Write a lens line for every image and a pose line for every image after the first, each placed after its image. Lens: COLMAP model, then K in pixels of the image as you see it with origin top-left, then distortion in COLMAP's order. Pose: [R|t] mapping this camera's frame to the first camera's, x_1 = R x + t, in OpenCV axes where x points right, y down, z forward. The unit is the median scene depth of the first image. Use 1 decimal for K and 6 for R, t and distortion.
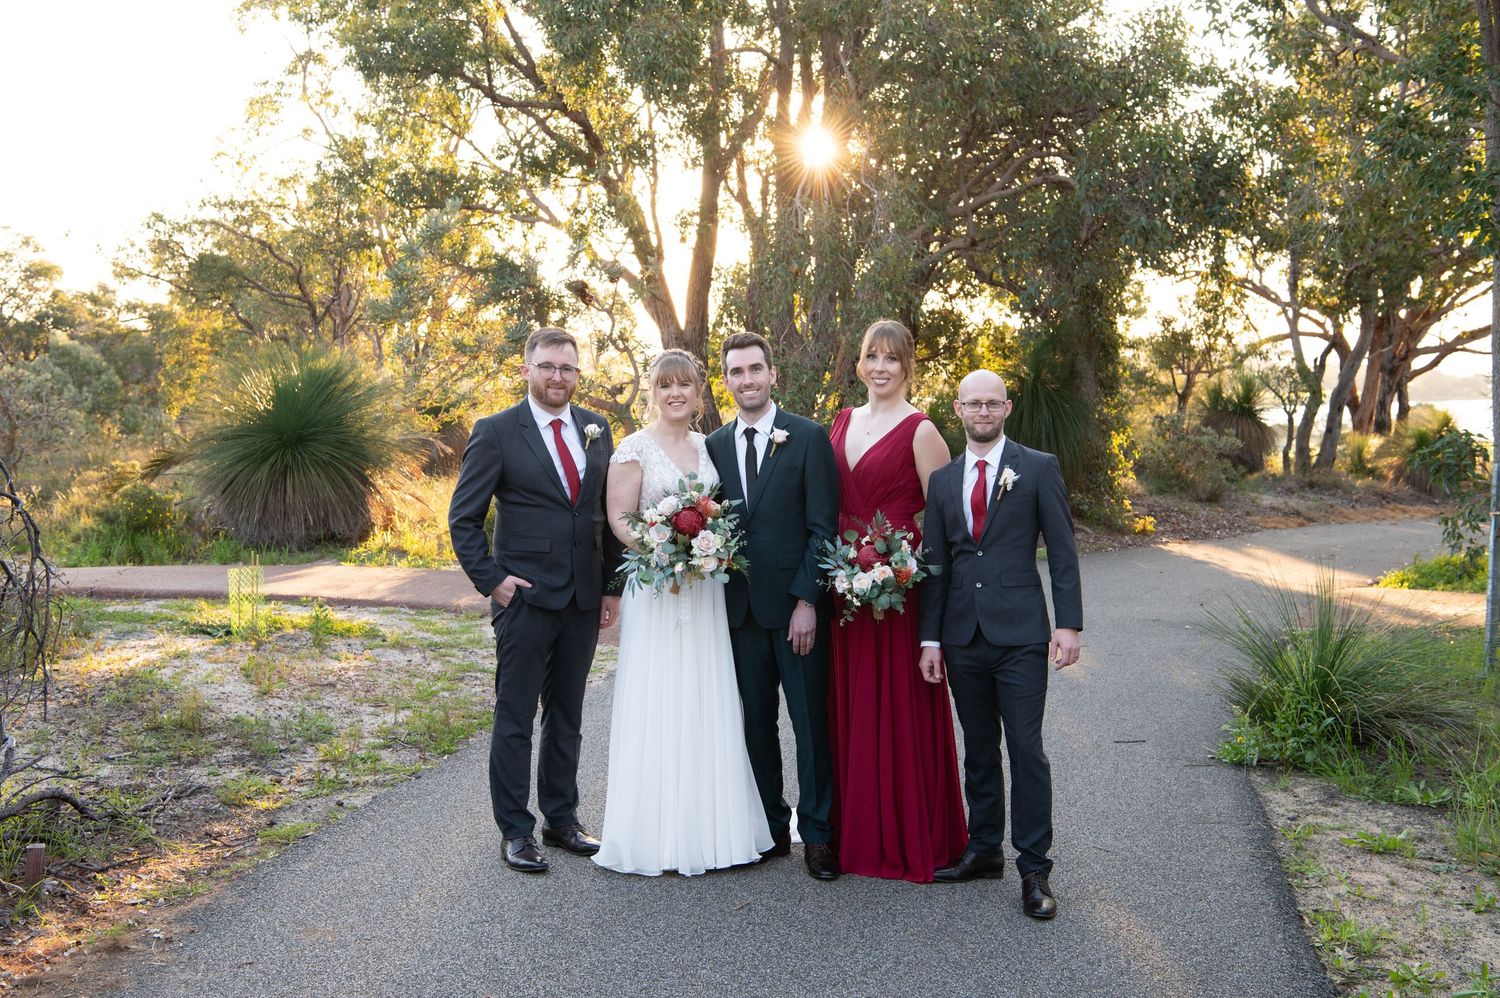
lens RADIAL K [[1882.0, 0, 752.0], [0, 1882.0, 497.2], [0, 0, 1]] dist [0.114940, 0.000000]
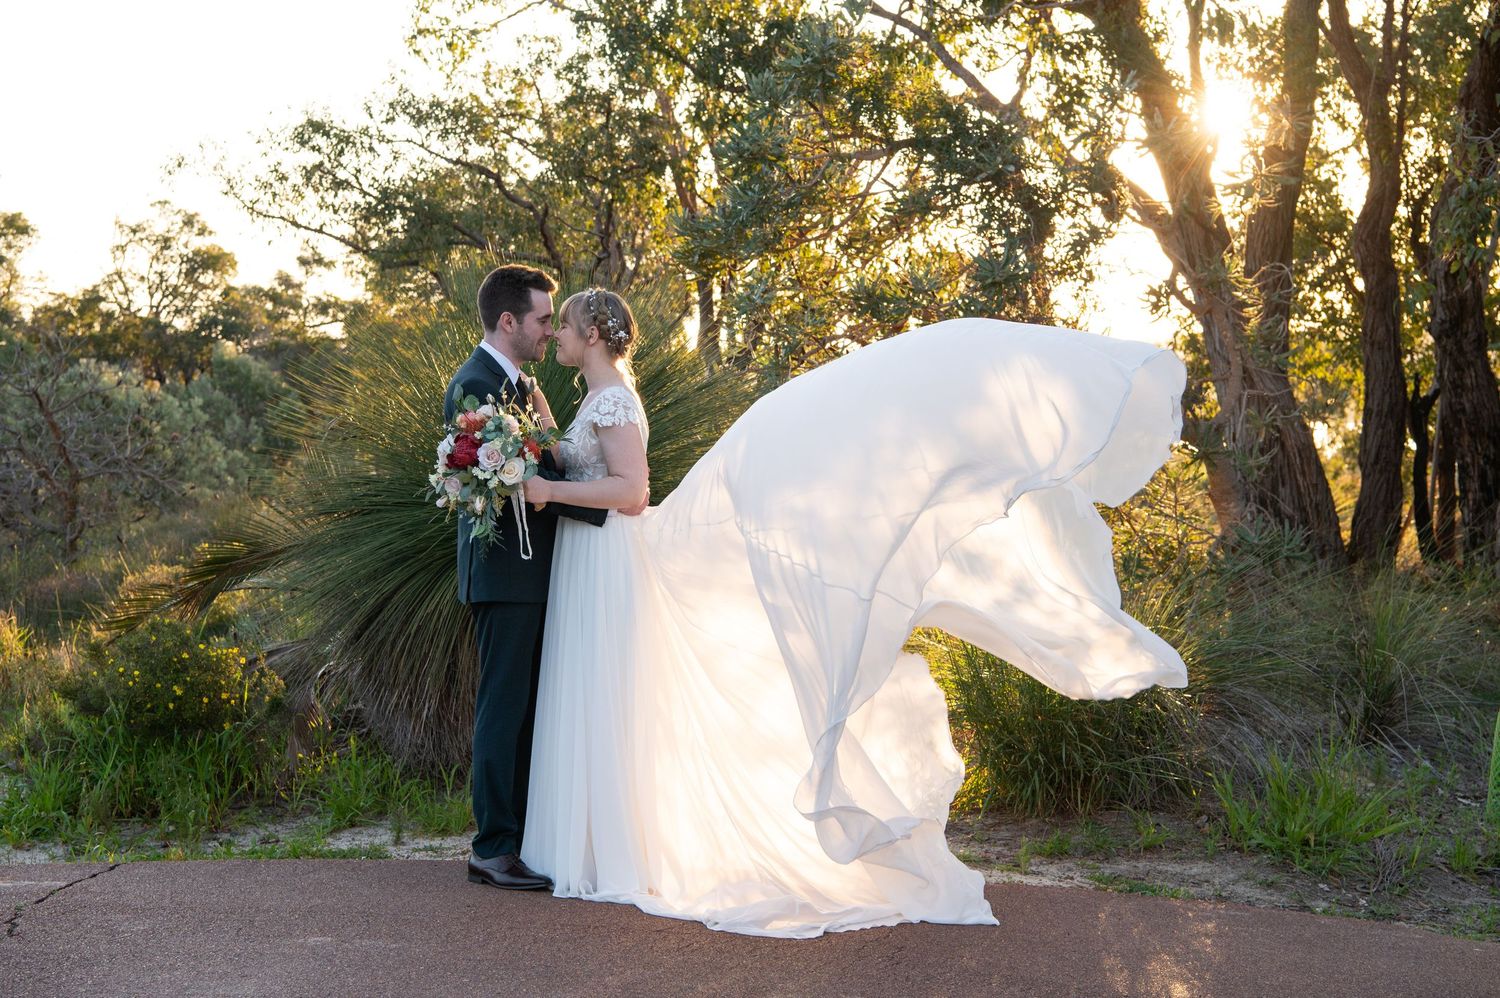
lens RADIAL K [[2243.0, 0, 749.6], [0, 2243.0, 499.7], [0, 0, 1]] dist [-0.010233, 0.000000]
pose [[0.989370, -0.004154, -0.145360, -0.043651], [0.000959, 0.999756, -0.022046, -0.008105], [0.145416, 0.021672, 0.989133, 0.189422]]
